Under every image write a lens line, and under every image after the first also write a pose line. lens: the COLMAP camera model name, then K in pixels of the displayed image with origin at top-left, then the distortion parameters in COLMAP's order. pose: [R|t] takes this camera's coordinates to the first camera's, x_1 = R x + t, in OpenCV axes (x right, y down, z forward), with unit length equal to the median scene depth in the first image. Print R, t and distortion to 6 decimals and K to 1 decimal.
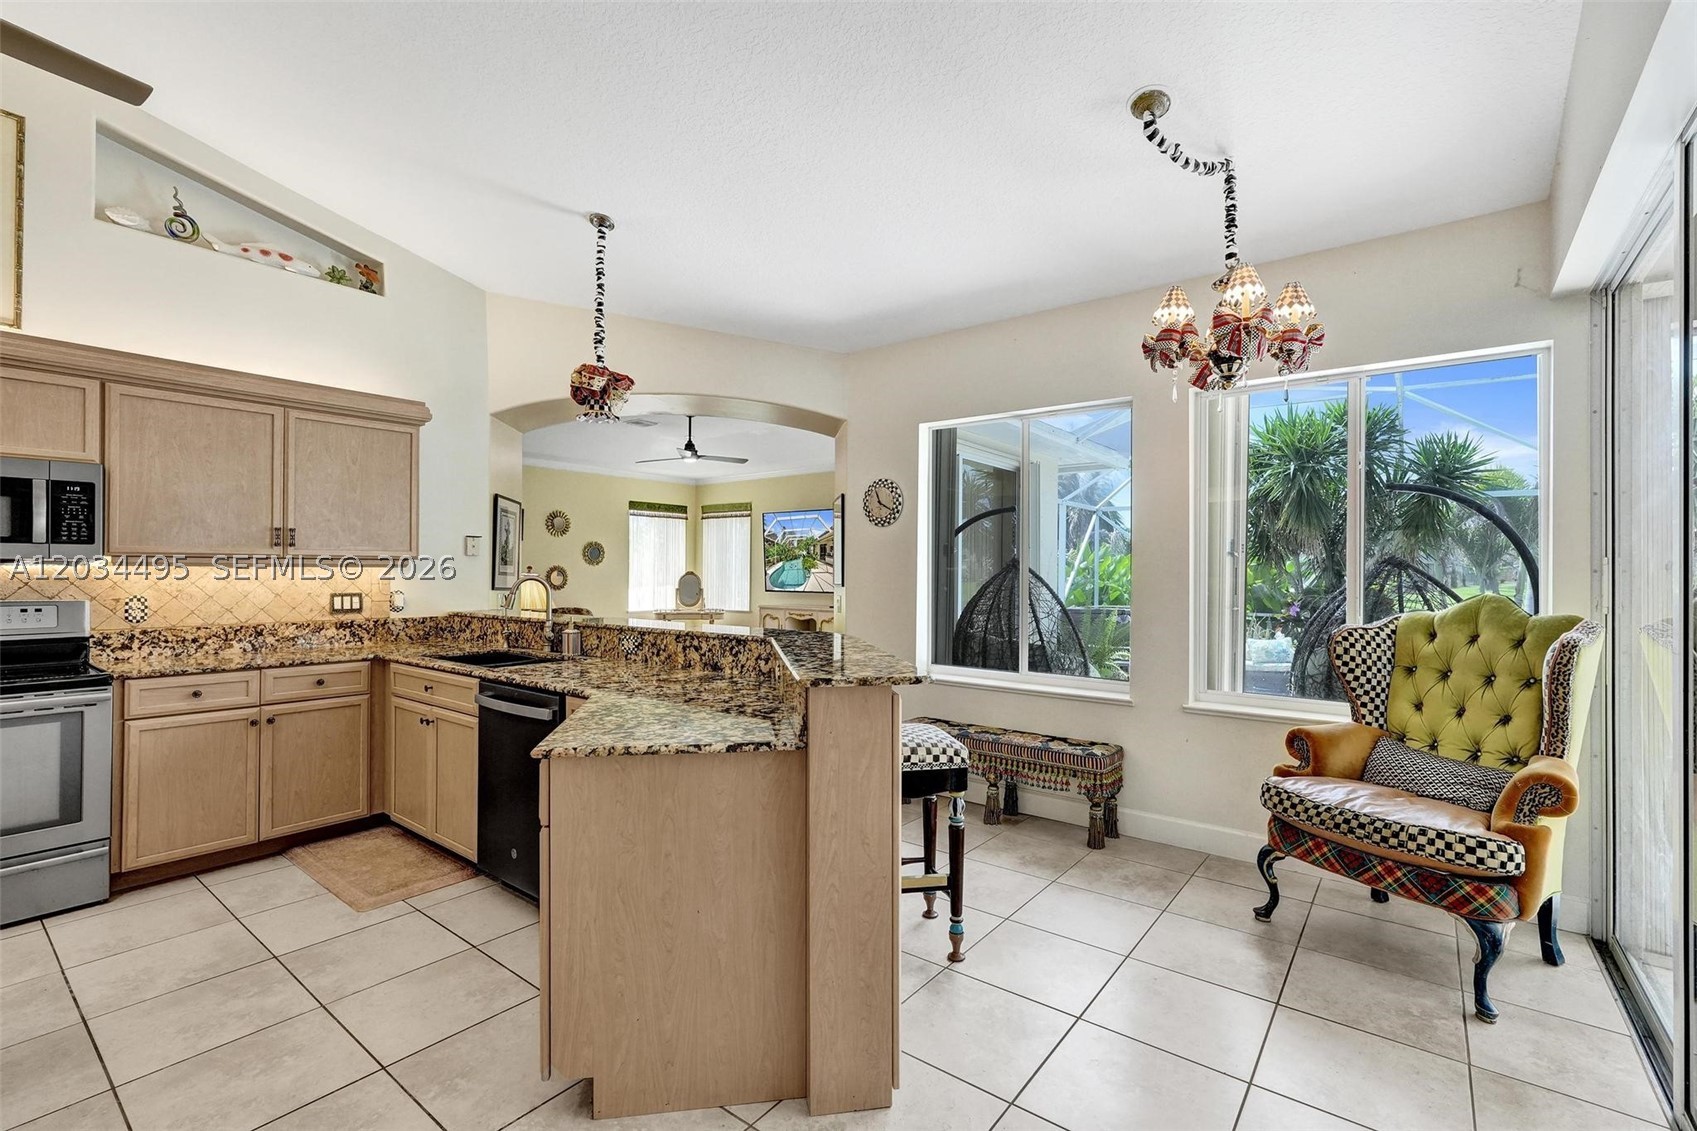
lens RADIAL K [[760.8, 0, 846.6], [0, 760.8, 571.2], [0, 0, 1]] dist [-0.003654, -0.000251]
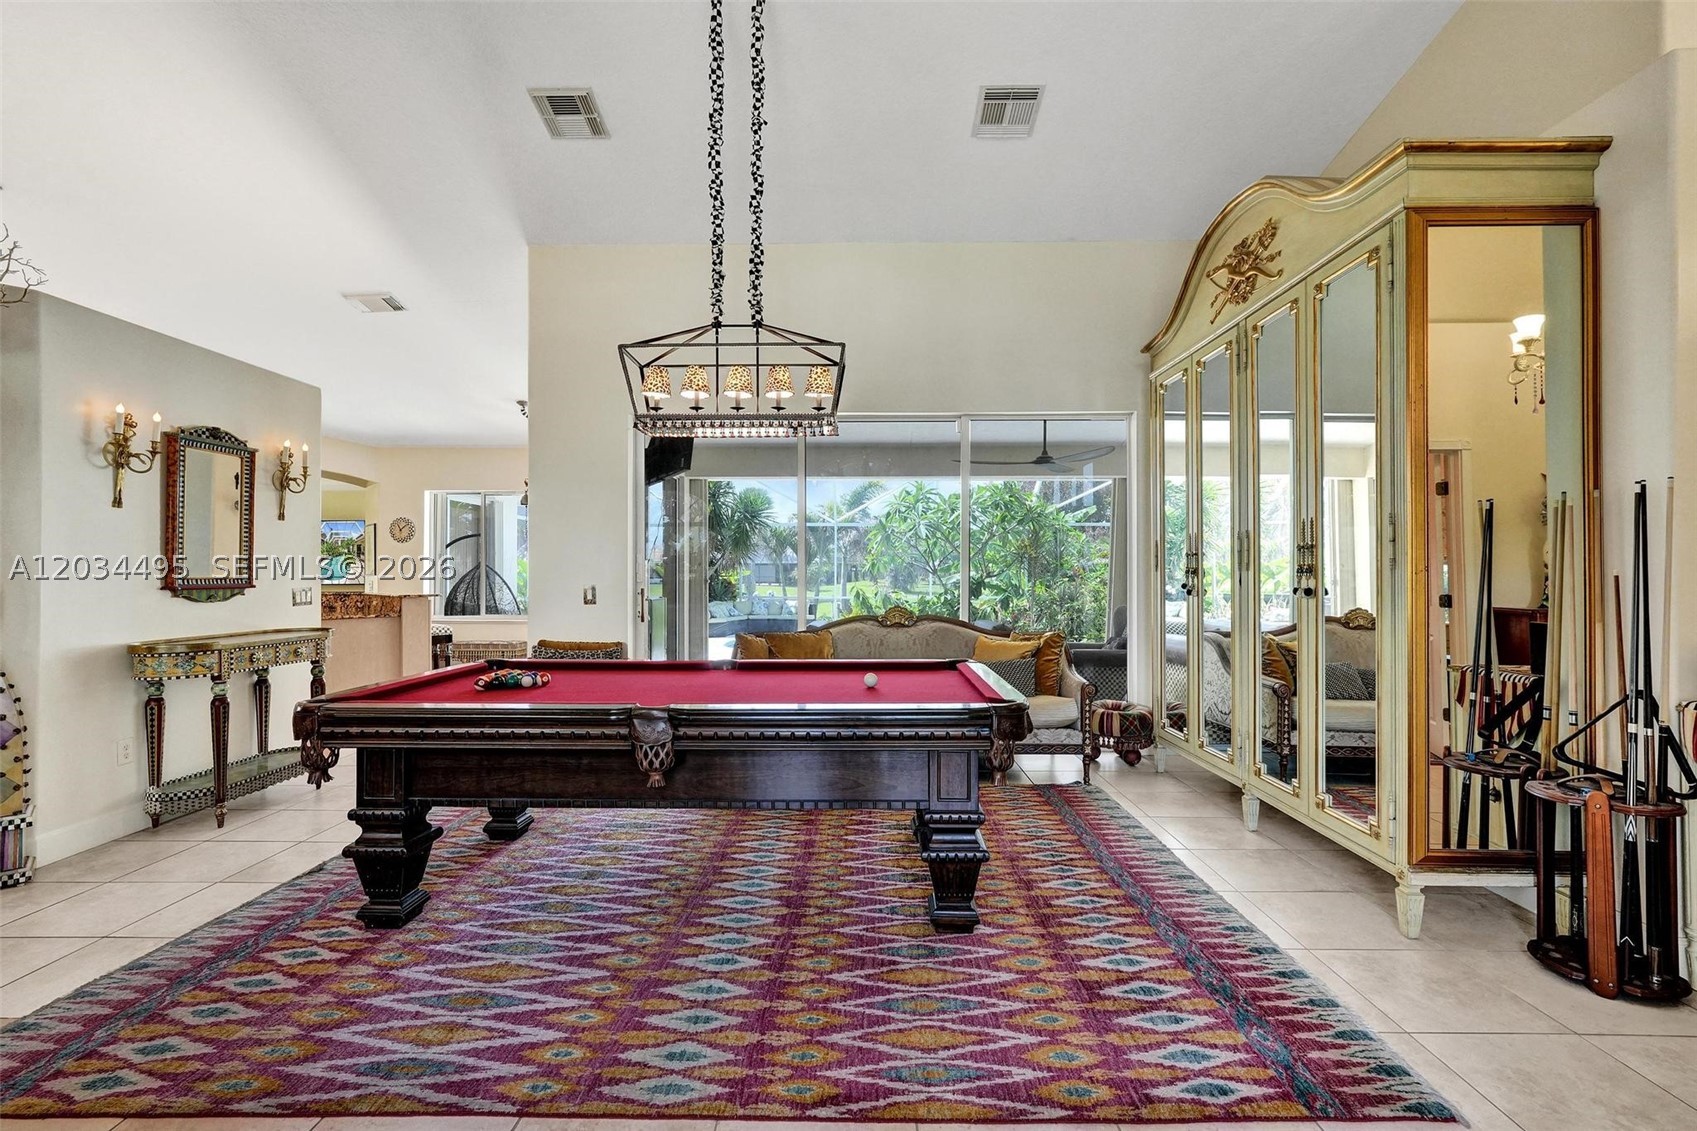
lens RADIAL K [[760.8, 0, 855.8], [0, 760.8, 571.5], [0, 0, 1]] dist [-0.003654, -0.000251]
pose [[0.799788, -0.000757, 0.600282, -0.186749], [-0.000559, 0.999998, 0.002006, 0.008165], [-0.600283, -0.001940, 0.799786, -1.195345]]
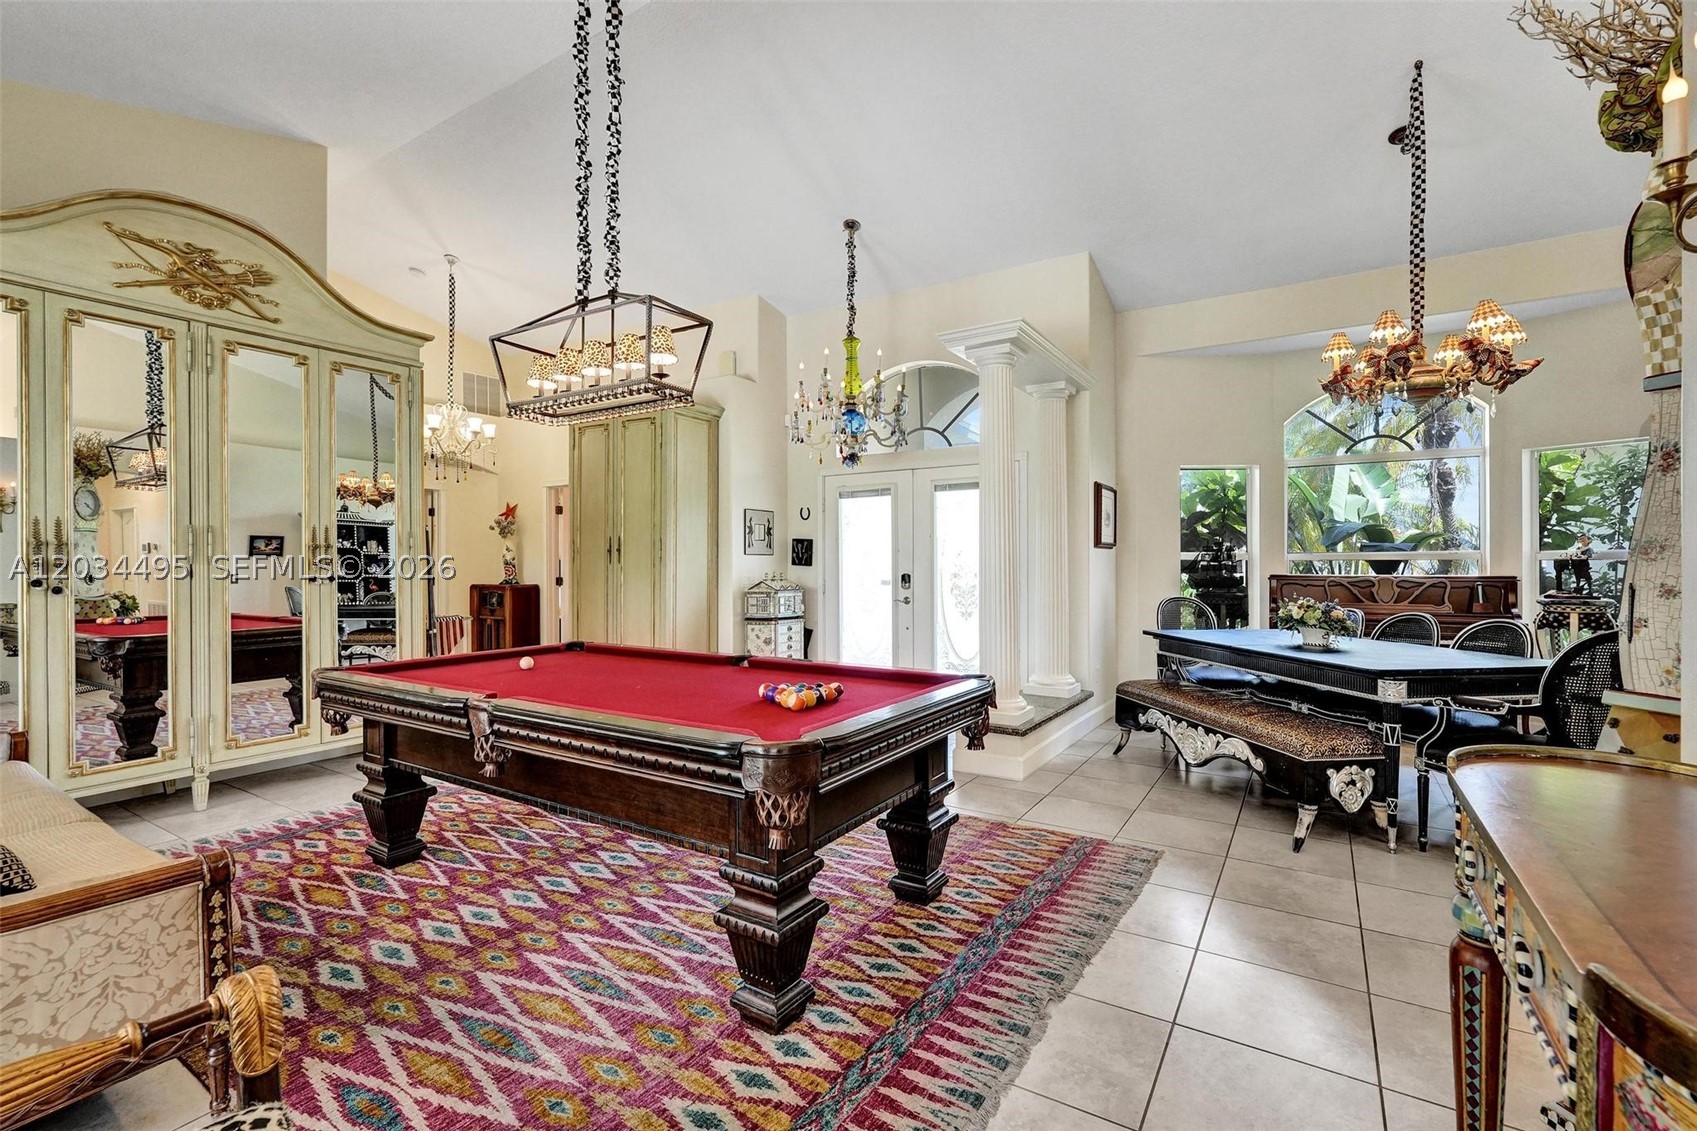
lens RADIAL K [[760.8, 0, 847.0], [0, 760.8, 567.7], [0, 0, 1]] dist [-0.003654, -0.000251]
pose [[-0.994937, 0.003311, -0.100450, 0.293215], [0.003568, 0.999991, -0.002382, 0.034740], [0.100441, -0.002729, -0.994939, 2.153168]]
